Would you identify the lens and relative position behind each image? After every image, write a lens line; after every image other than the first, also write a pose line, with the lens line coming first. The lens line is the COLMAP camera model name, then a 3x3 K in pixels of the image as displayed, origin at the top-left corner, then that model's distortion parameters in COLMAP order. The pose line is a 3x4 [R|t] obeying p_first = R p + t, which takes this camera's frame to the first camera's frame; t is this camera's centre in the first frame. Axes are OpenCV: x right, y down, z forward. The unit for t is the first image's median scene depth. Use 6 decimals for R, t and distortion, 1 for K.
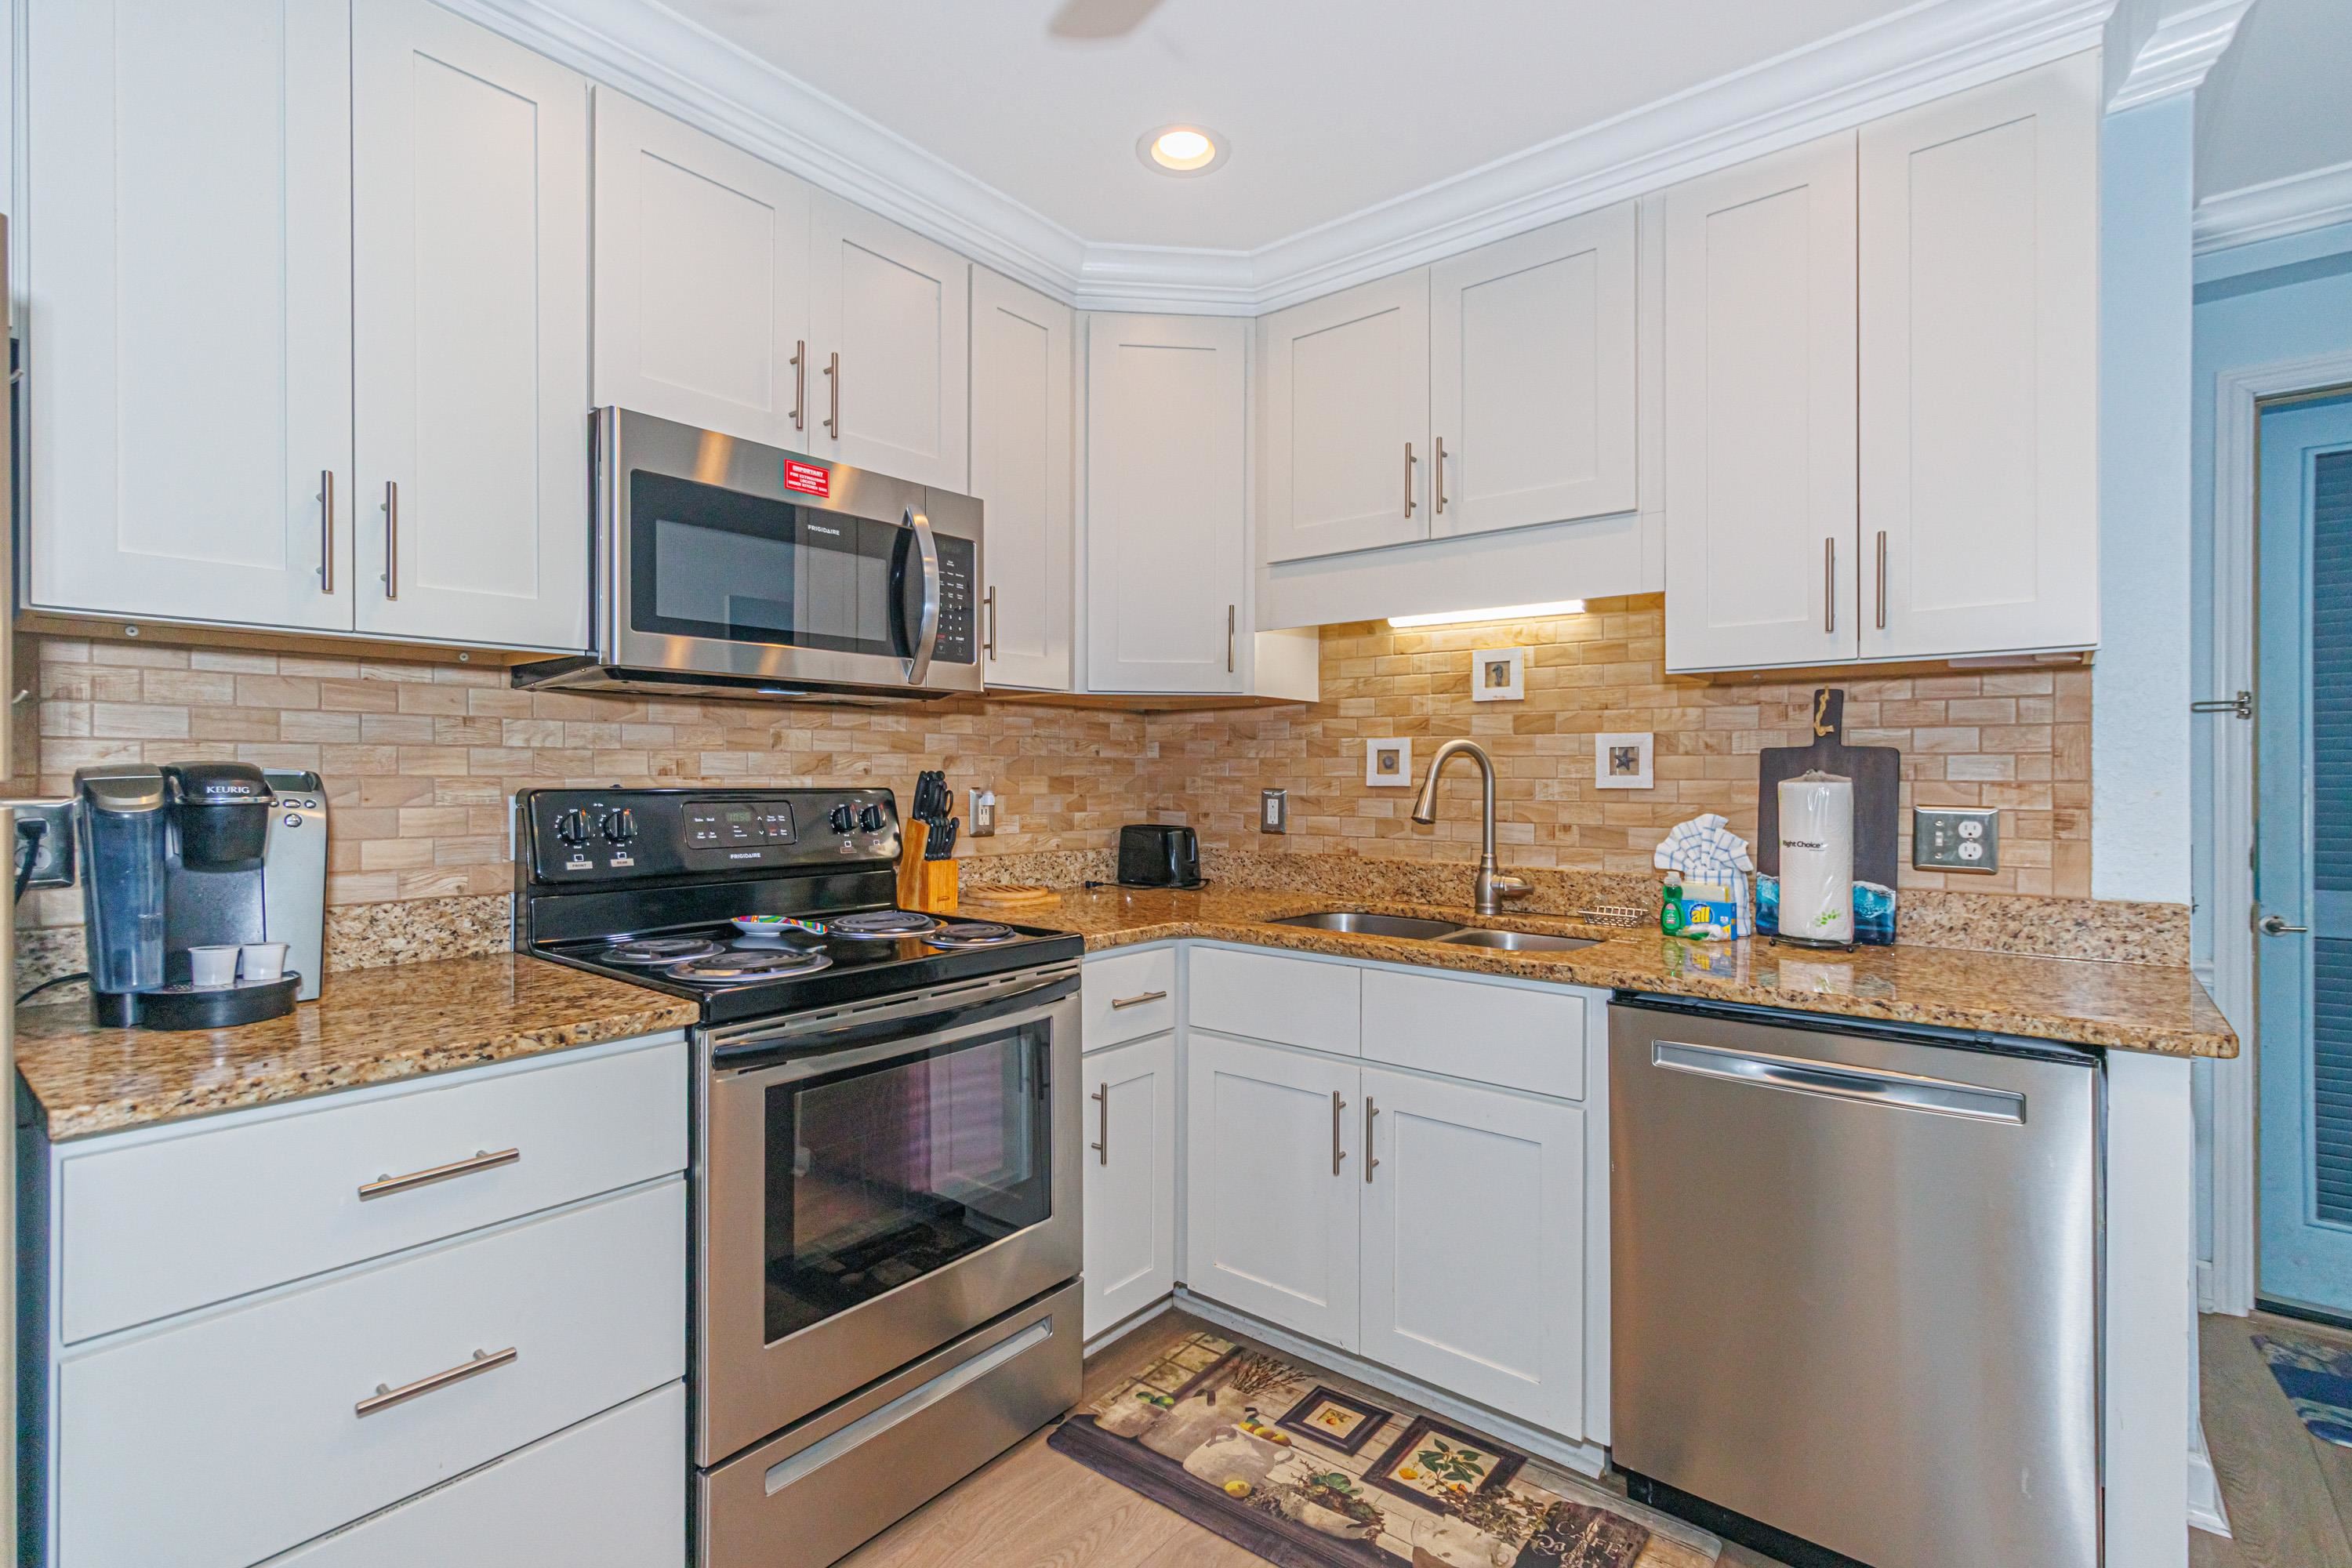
lens RADIAL K [[1084.6, 0, 1162.1], [0, 1084.6, 773.2], [0, 0, 1]] dist [0.002747, 0.001280]
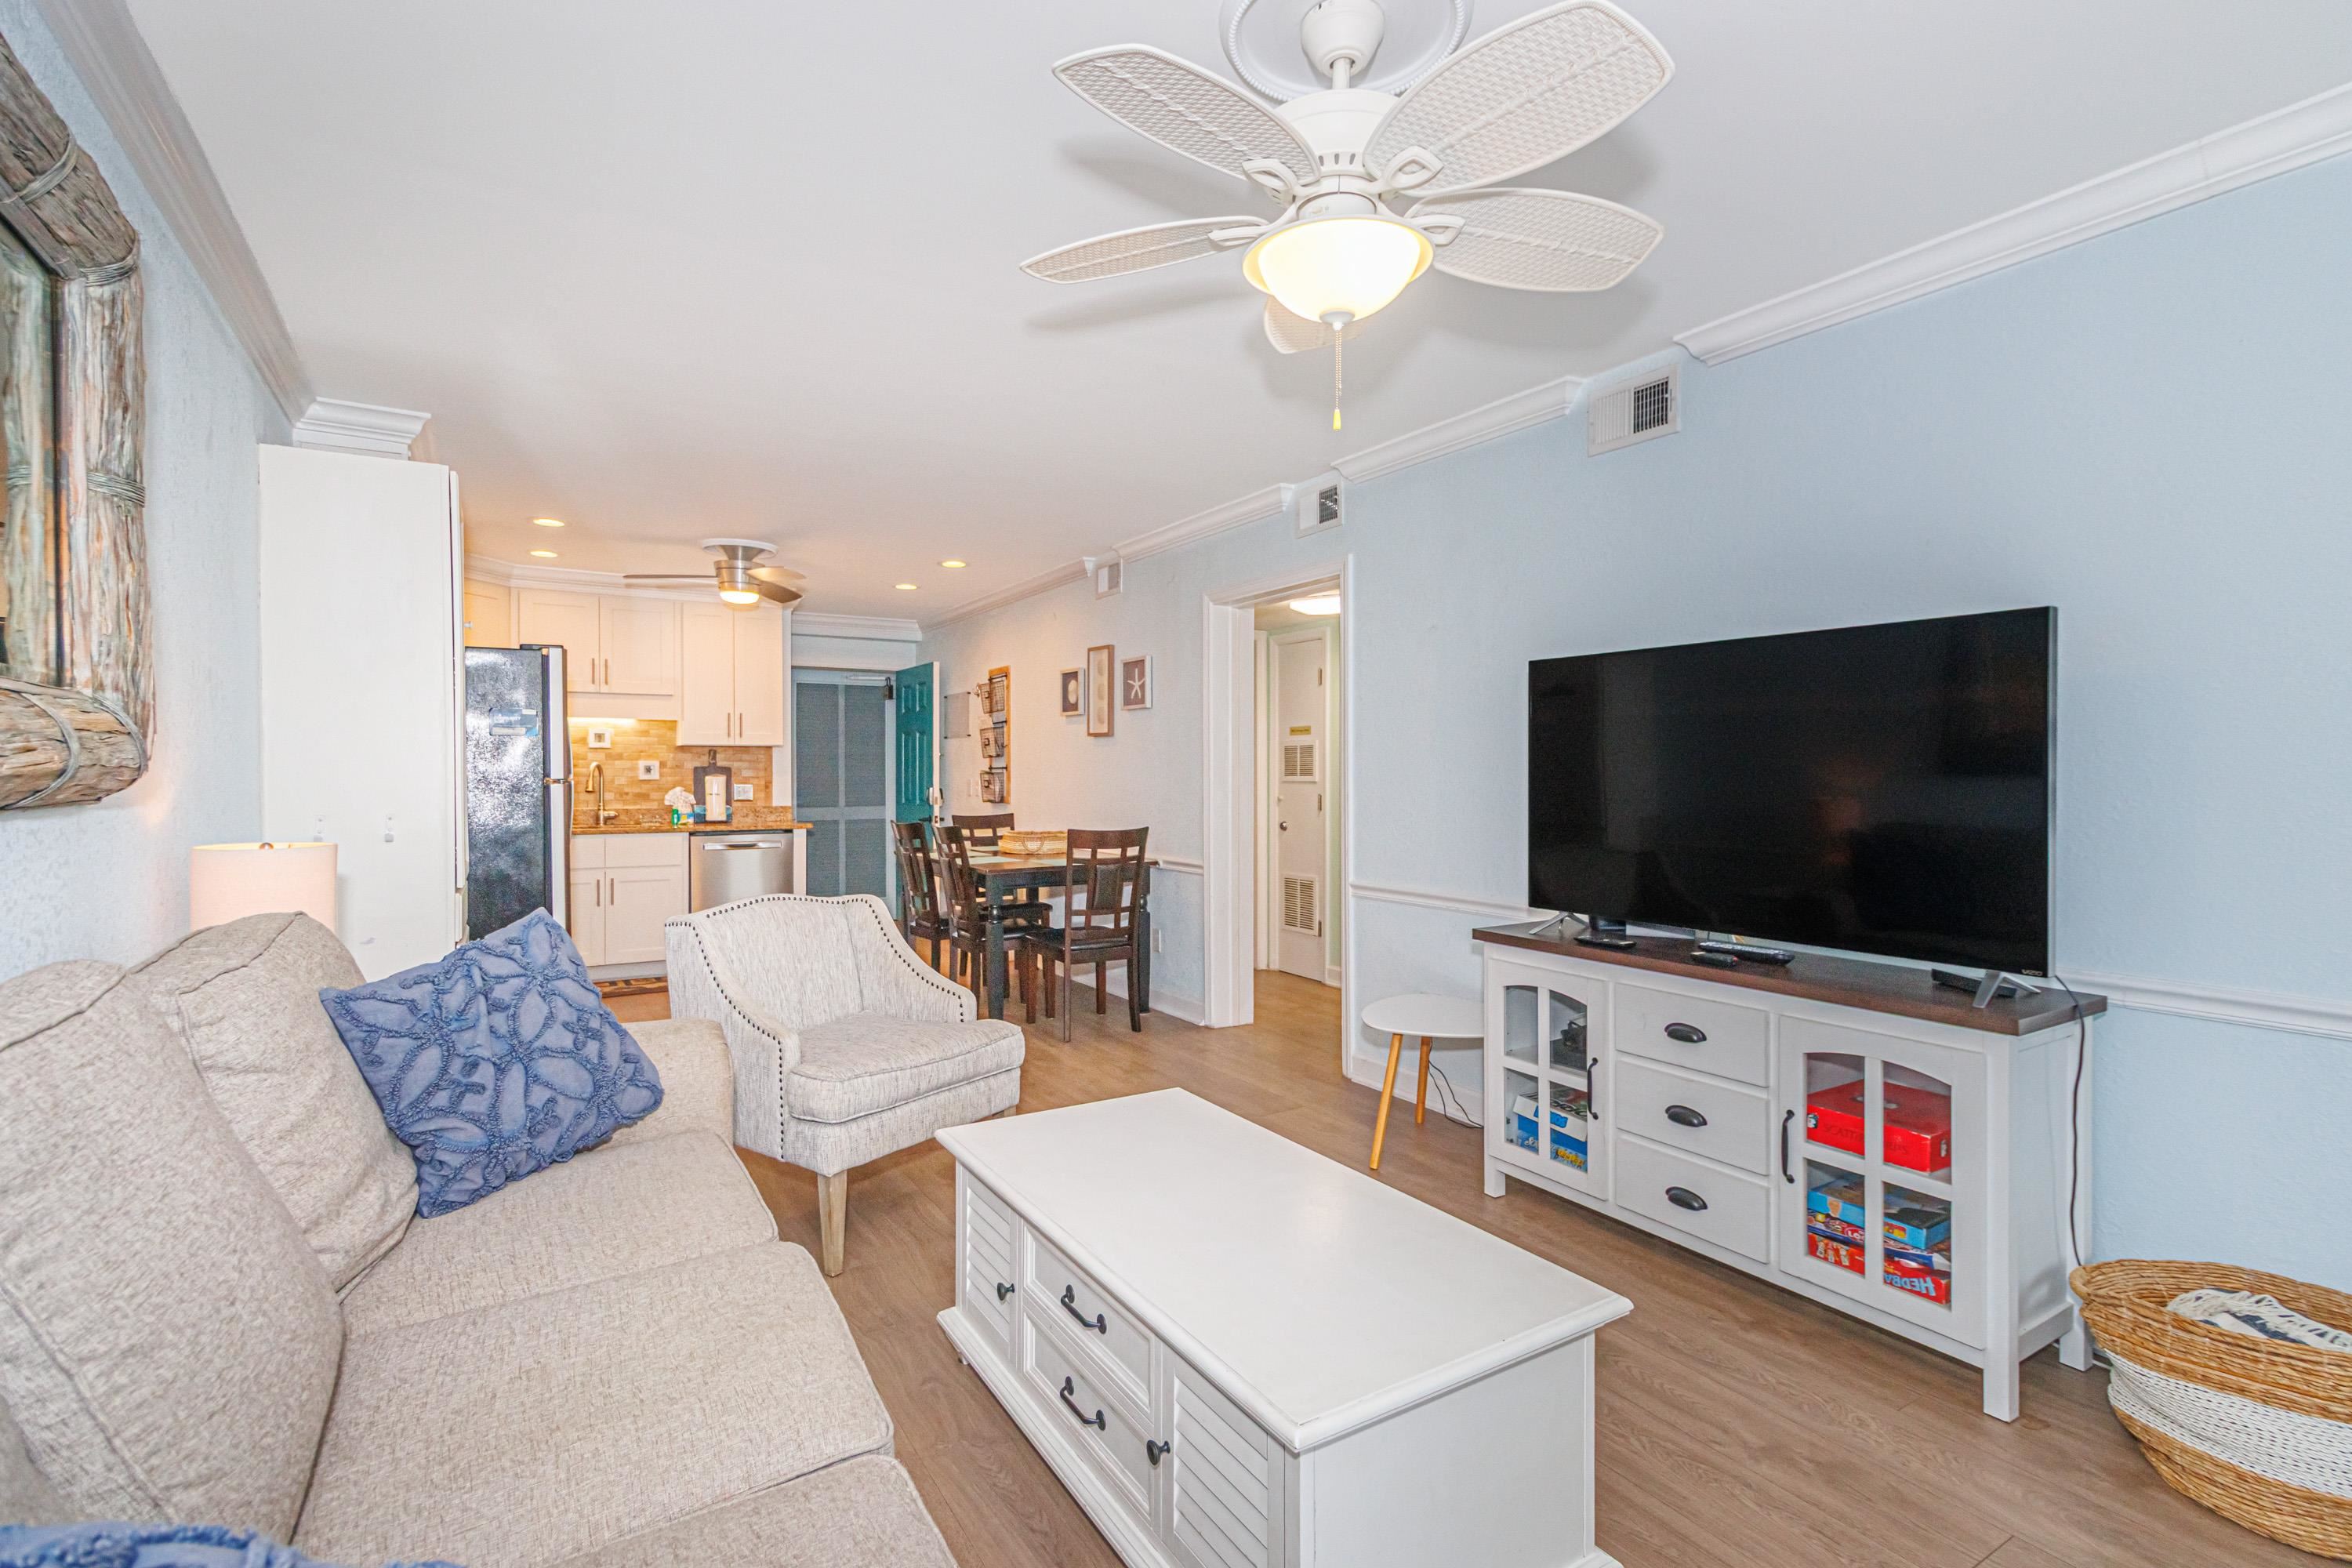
lens RADIAL K [[1089.9, 0, 1157.4], [0, 1089.9, 775.8], [0, 0, 1]] dist [0.003526, -0.000159]
pose [[0.334648, -0.002312, 0.942340, -2.046136], [-0.000073, 0.999997, 0.002479, -0.003714], [-0.942343, -0.000899, 0.334647, -1.395233]]
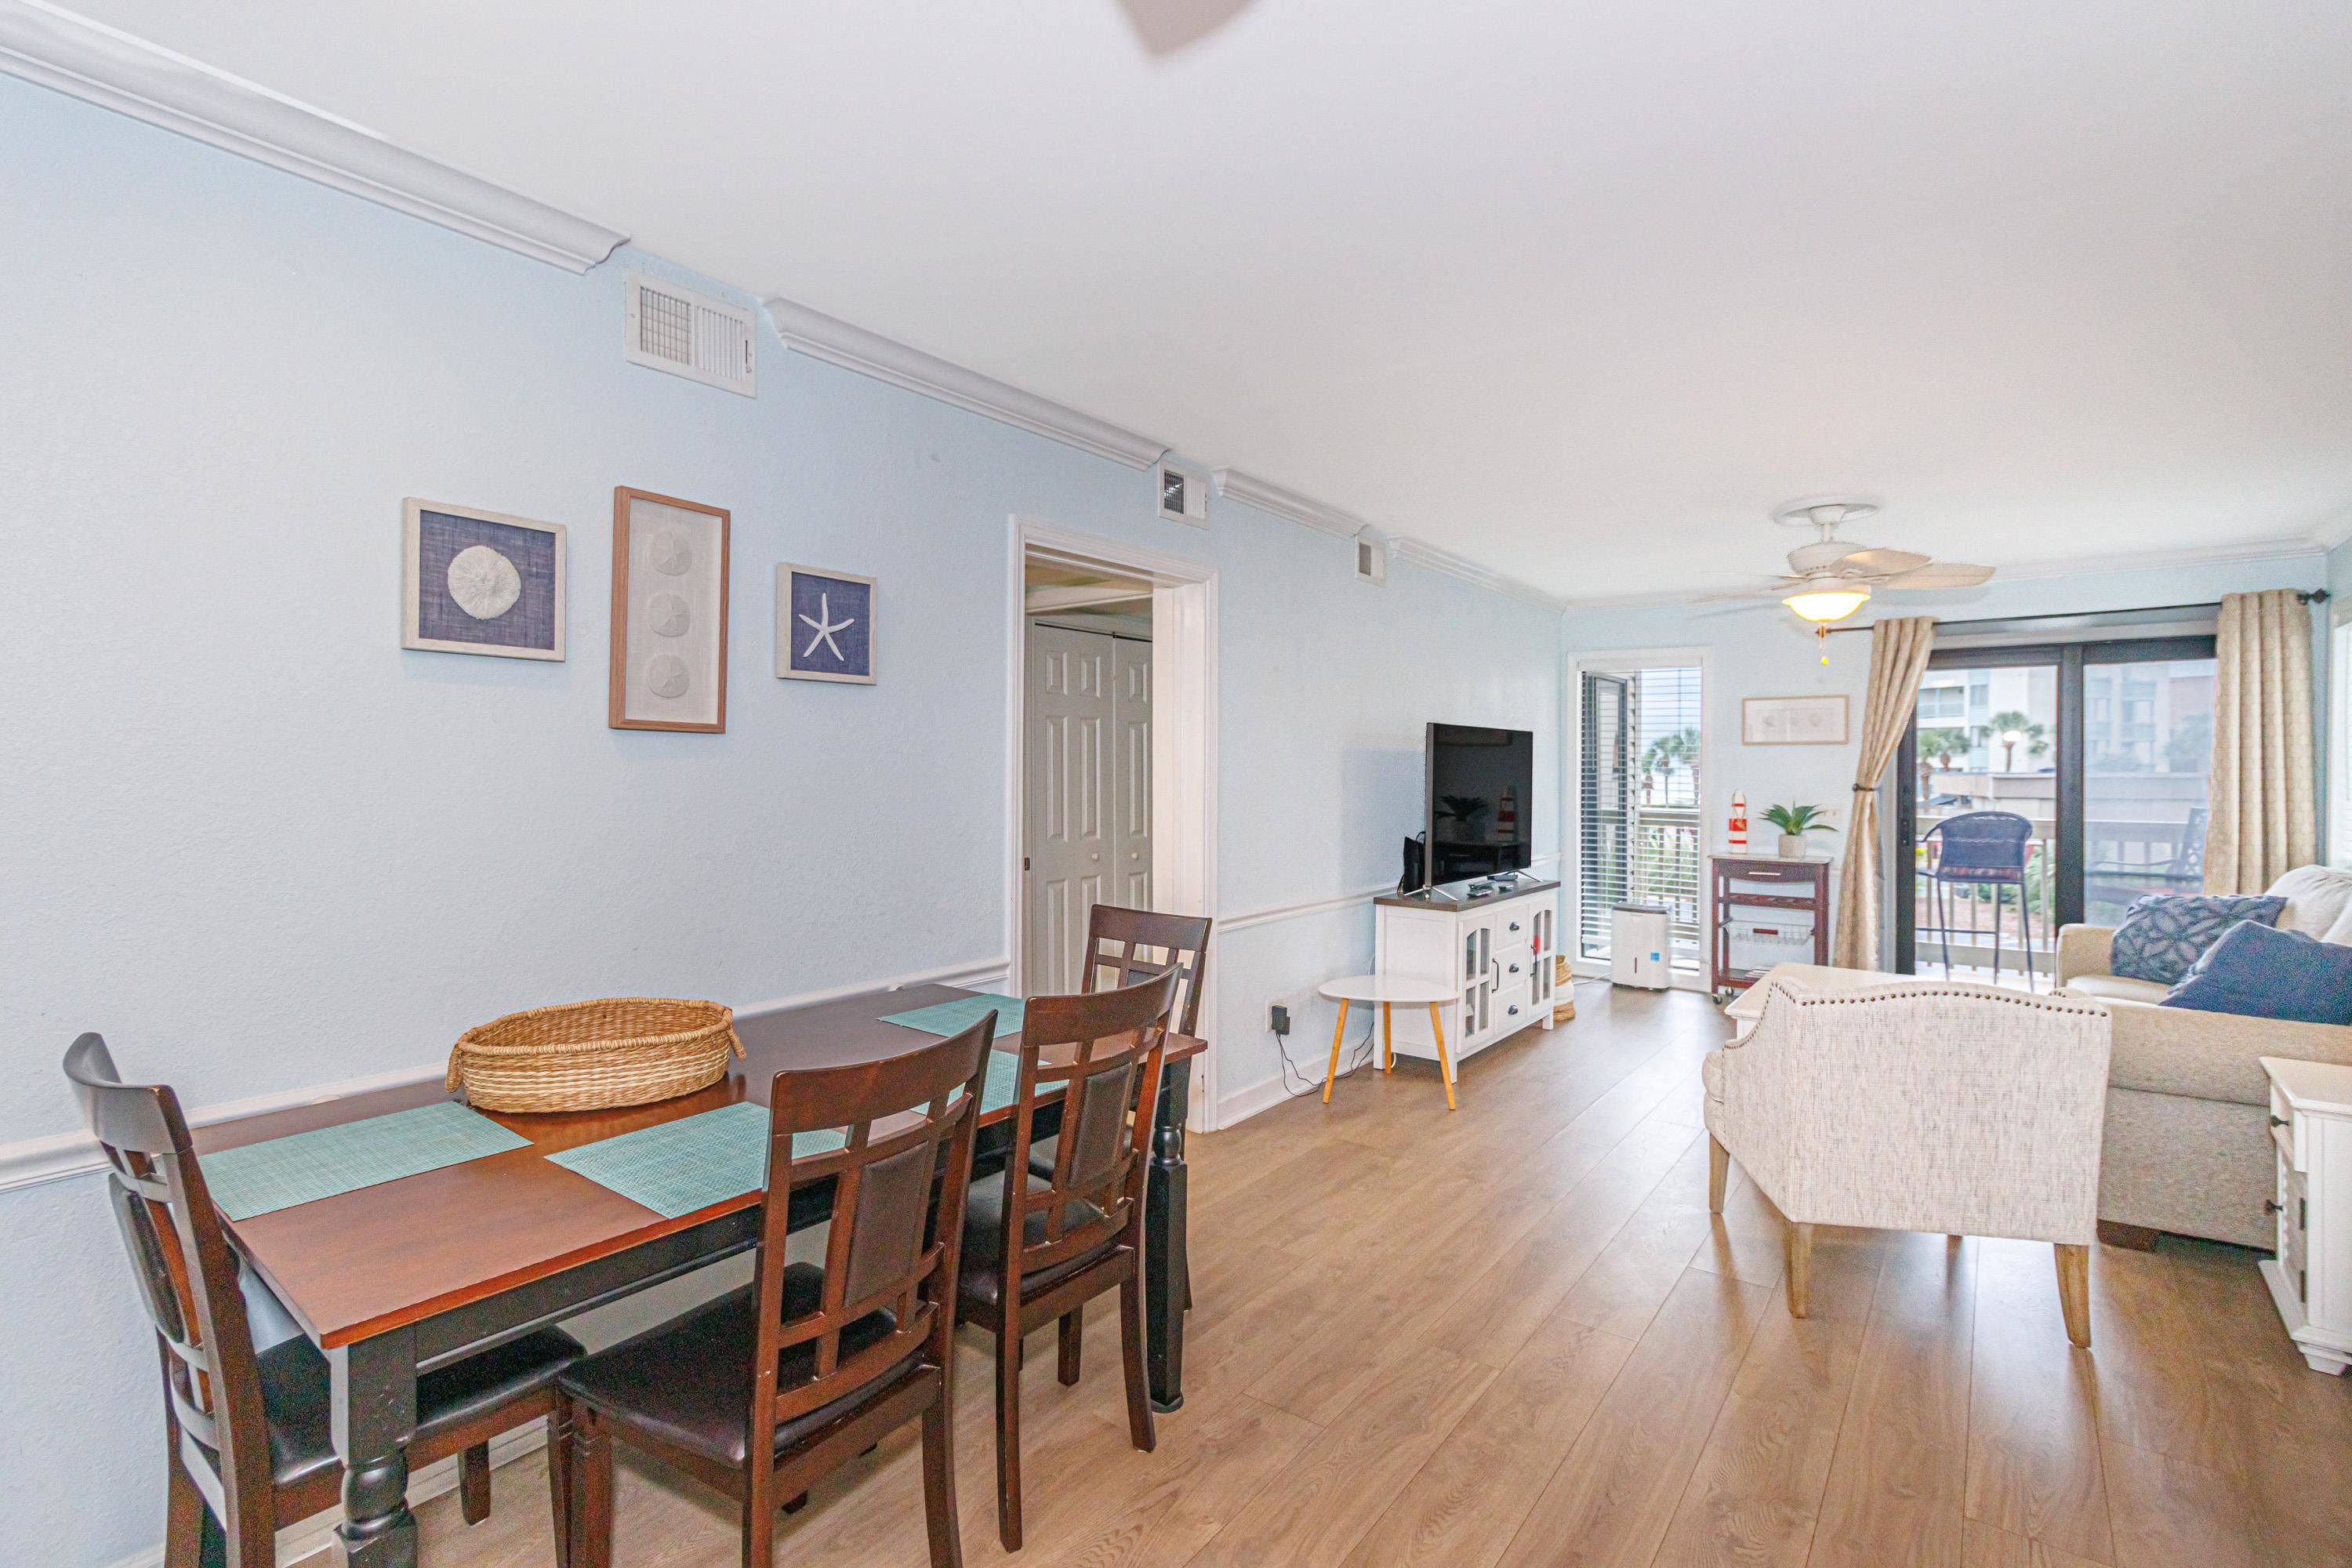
lens RADIAL K [[1089.9, 0, 1157.4], [0, 1089.9, 775.8], [0, 0, 1]] dist [0.003526, -0.000159]
pose [[-0.999556, -0.002007, -0.029722, 0.057600], [-0.002258, 0.999962, 0.008405, -0.062579], [0.029704, 0.008469, -0.999523, 0.735292]]
